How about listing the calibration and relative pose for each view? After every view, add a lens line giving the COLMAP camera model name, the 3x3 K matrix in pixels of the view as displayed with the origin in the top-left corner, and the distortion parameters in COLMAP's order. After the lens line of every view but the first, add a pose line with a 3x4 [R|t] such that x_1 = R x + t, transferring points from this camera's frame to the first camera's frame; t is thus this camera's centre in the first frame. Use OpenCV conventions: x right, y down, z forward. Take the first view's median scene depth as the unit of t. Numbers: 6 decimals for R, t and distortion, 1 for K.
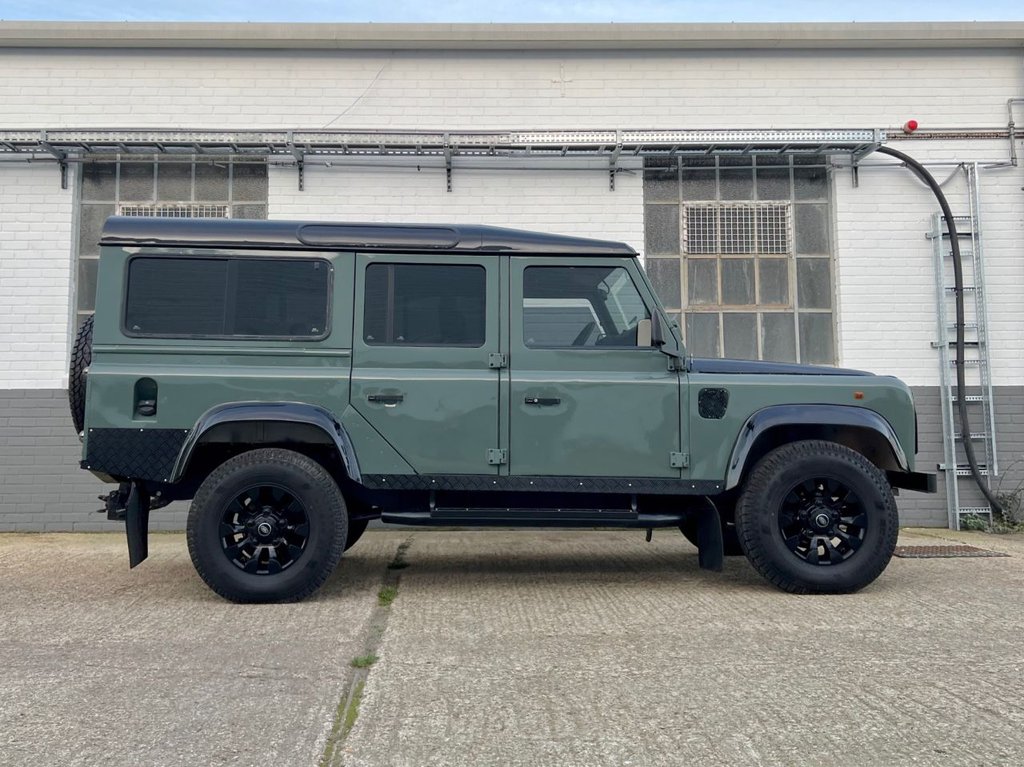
lens RADIAL K [[931.9, 0, 475.2], [0, 931.9, 335.5], [0, 0, 1]] dist [0.096271, -0.194392]
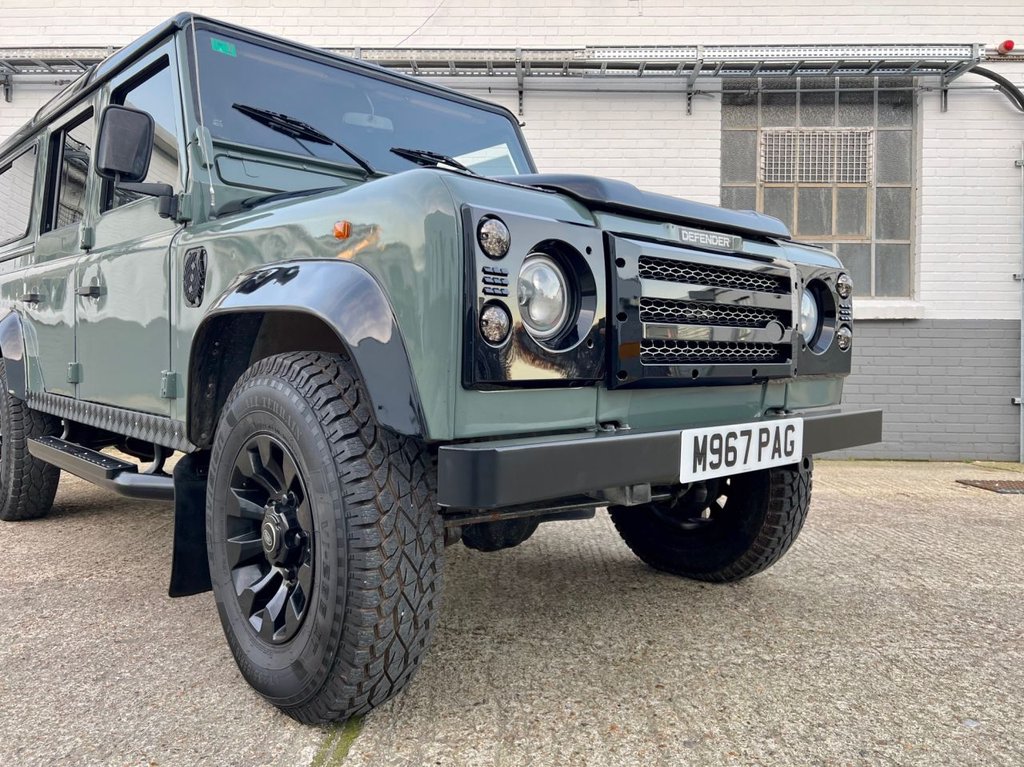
lens RADIAL K [[756.9, 0, 510.7], [0, 756.9, 373.7], [0, 0, 1]] dist [0.040820, -0.035822]
pose [[0.998956, 0.015172, -0.043086, -0.000351], [-0.010844, 0.995031, 0.098974, 0.036448], [0.044374, -0.098403, 0.994157, 0.179490]]
